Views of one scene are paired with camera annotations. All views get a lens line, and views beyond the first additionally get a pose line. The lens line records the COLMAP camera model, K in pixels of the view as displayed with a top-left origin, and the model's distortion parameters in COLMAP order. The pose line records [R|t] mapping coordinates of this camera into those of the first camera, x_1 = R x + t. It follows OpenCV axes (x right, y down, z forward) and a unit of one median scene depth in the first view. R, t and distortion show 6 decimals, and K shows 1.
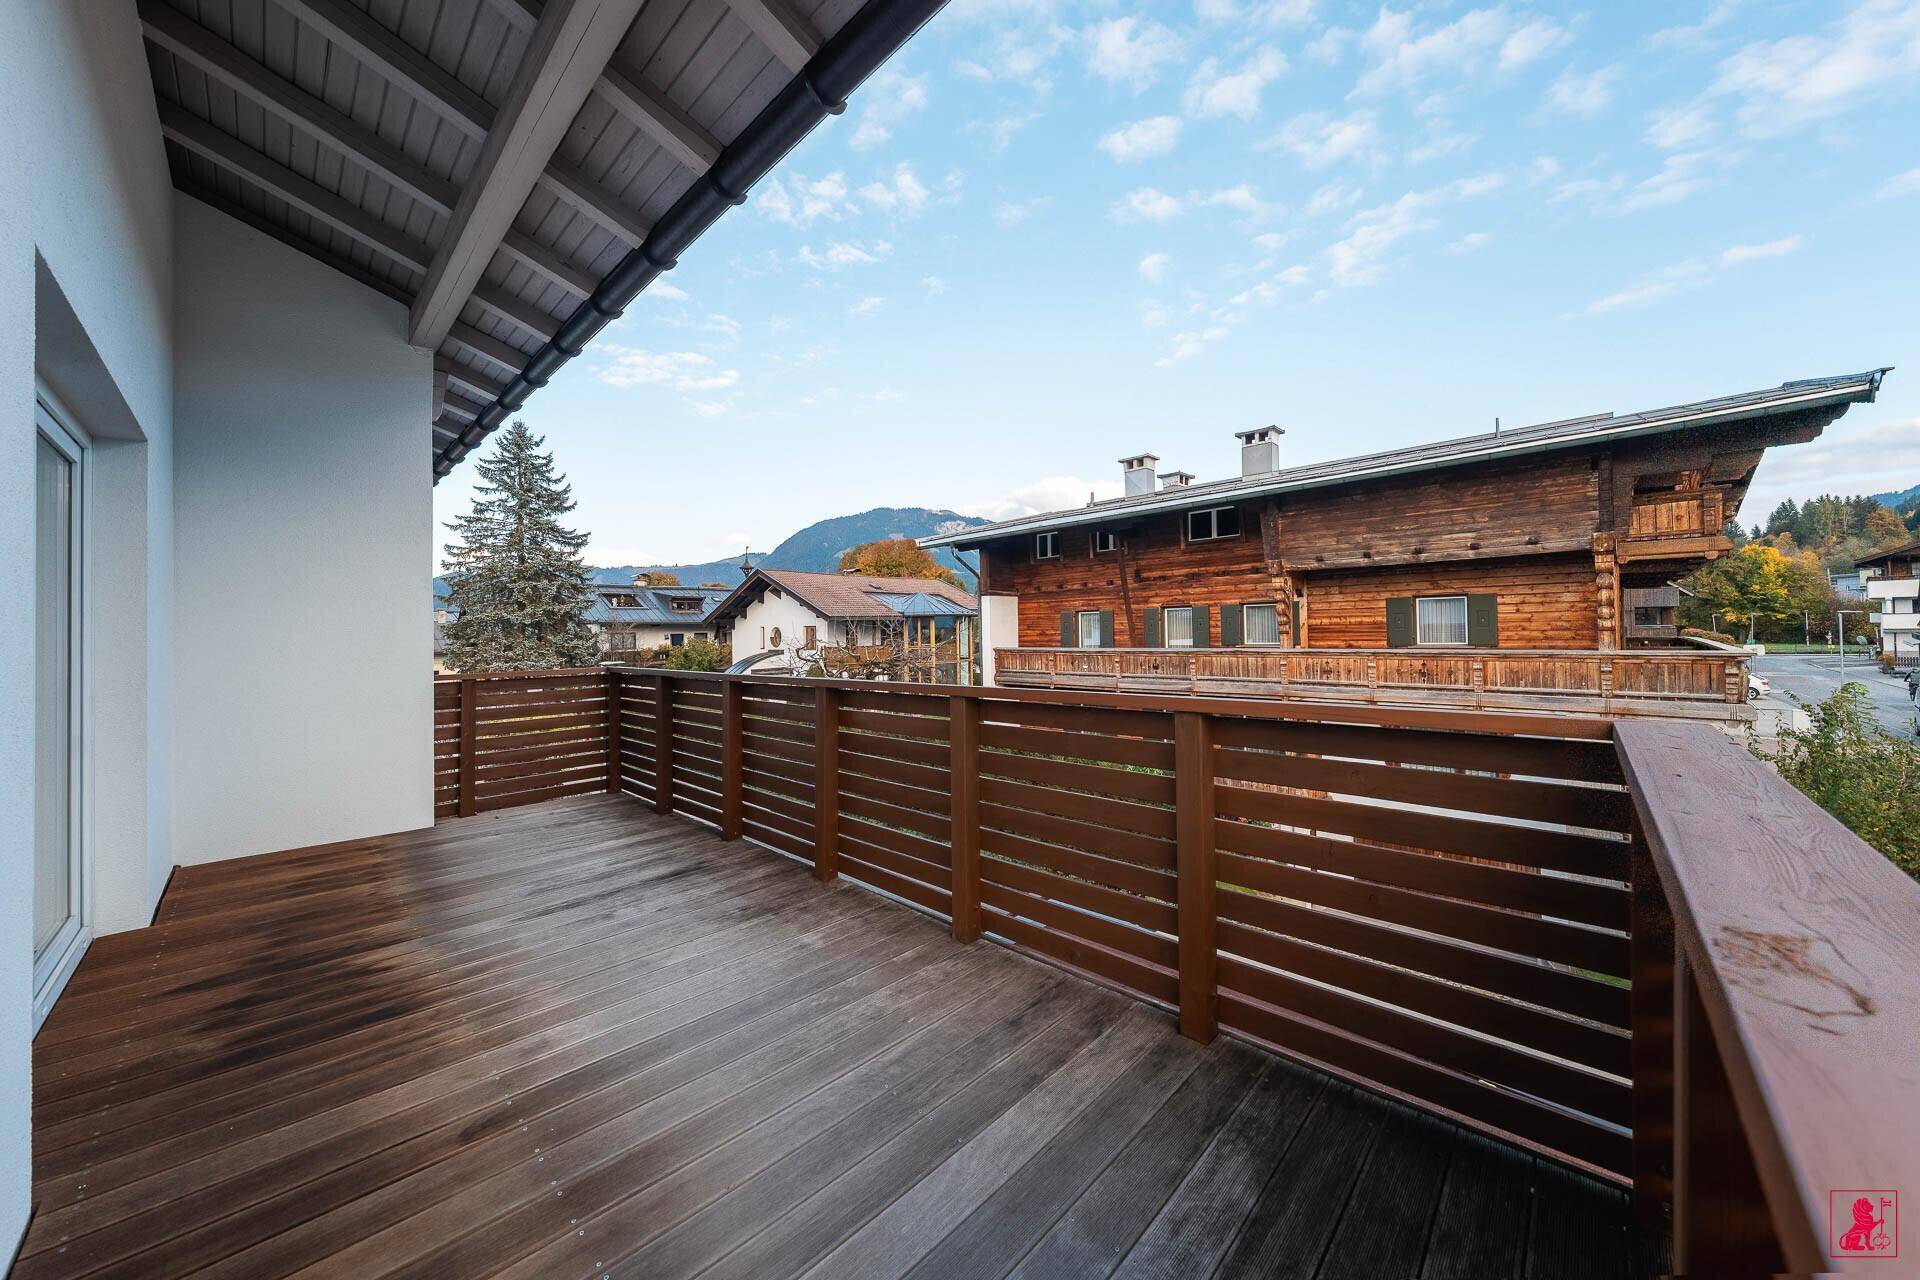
lens RADIAL K [[675.2, 0, 940.4], [0, 675.2, 628.3], [0, 0, 1]] dist [-0.001139, -0.000125]
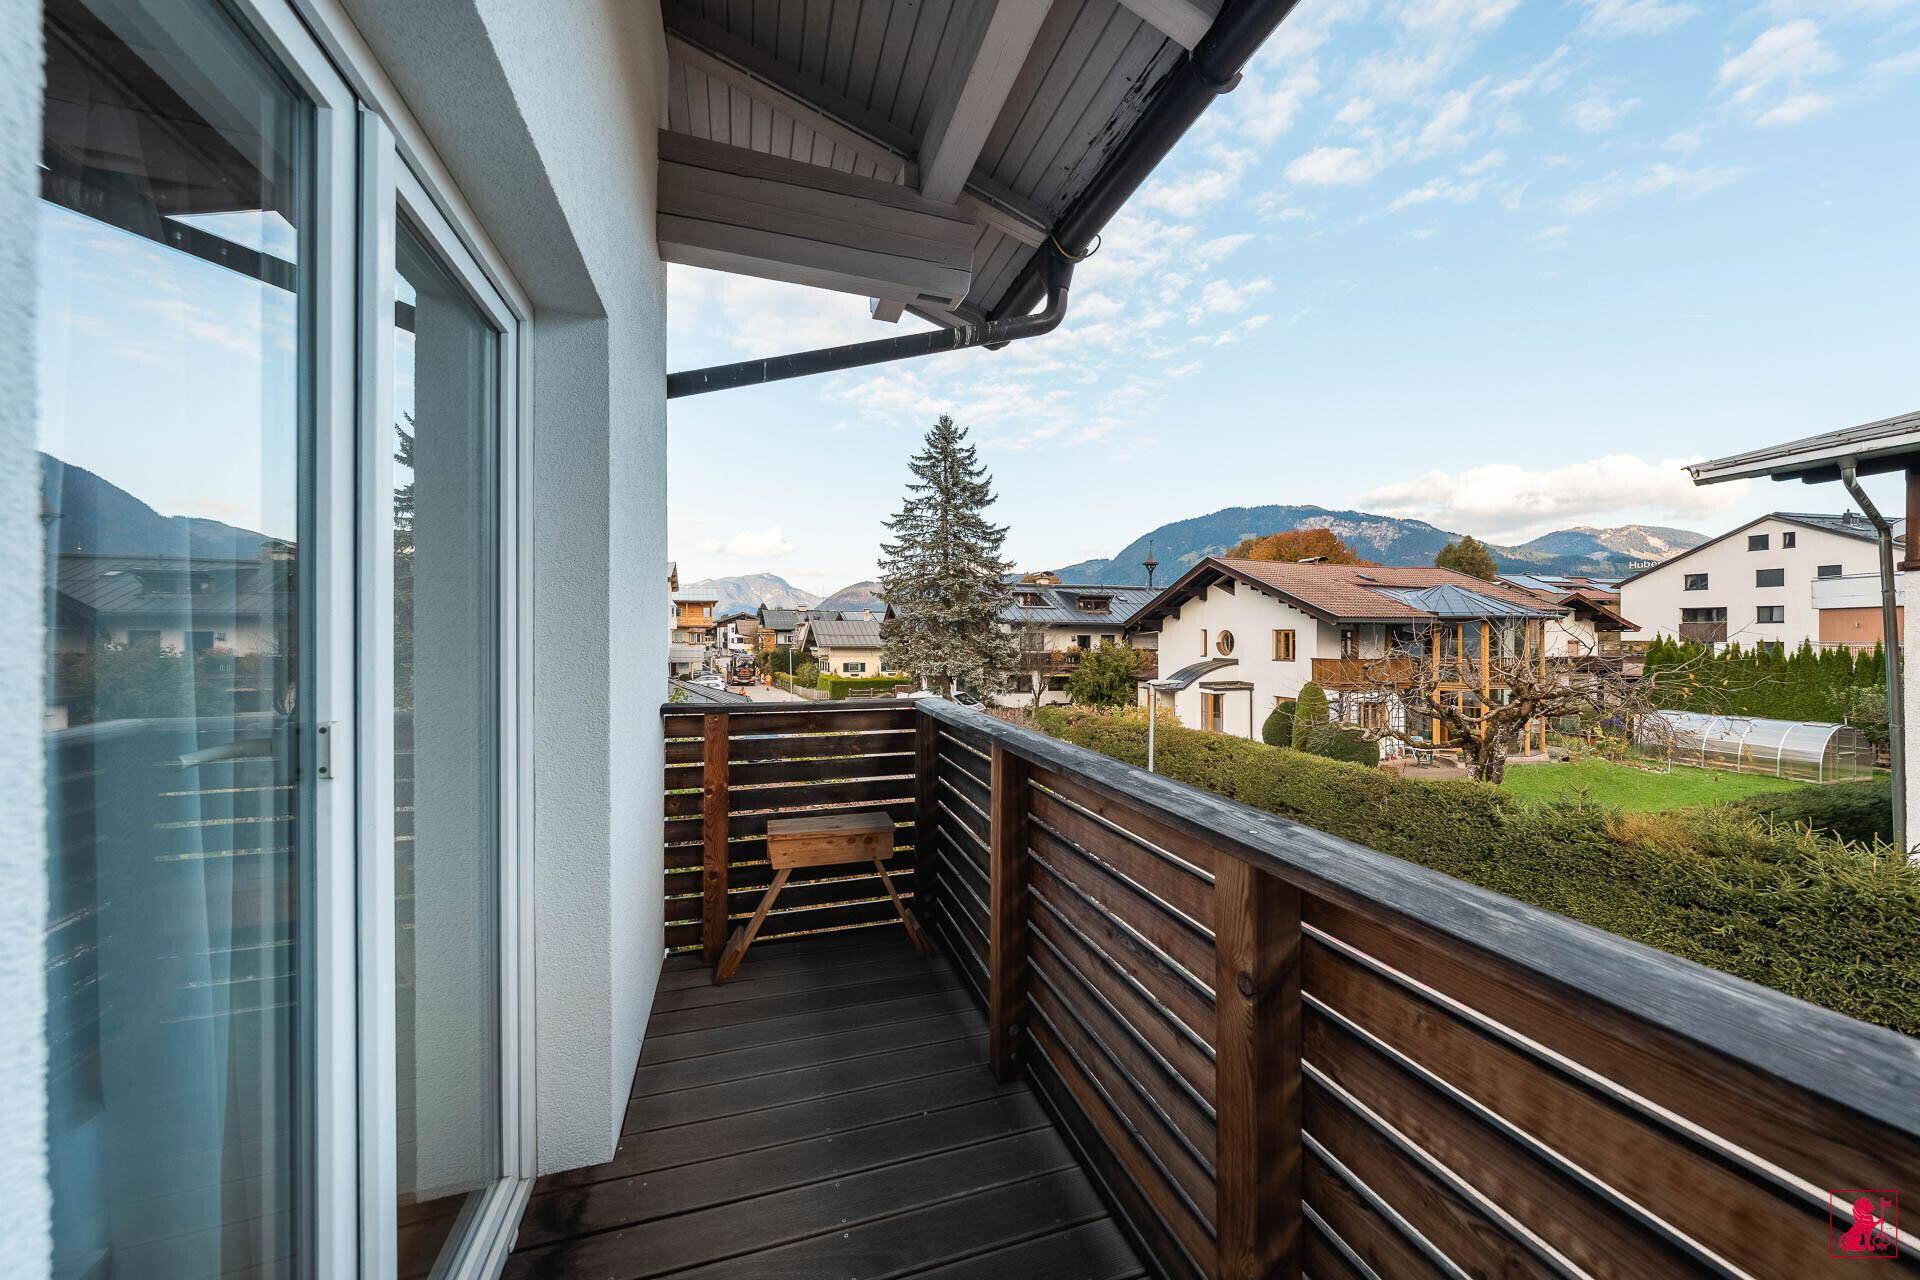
lens RADIAL K [[675.2, 0, 973.1], [0, 675.2, 644.4], [0, 0, 1]] dist [-0.001139, -0.000125]
pose [[0.895404, 0.026925, -0.444439, -0.152686], [-0.018619, 0.999561, 0.023045, 0.002125], [0.444865, -0.012360, 0.895513, 0.144757]]
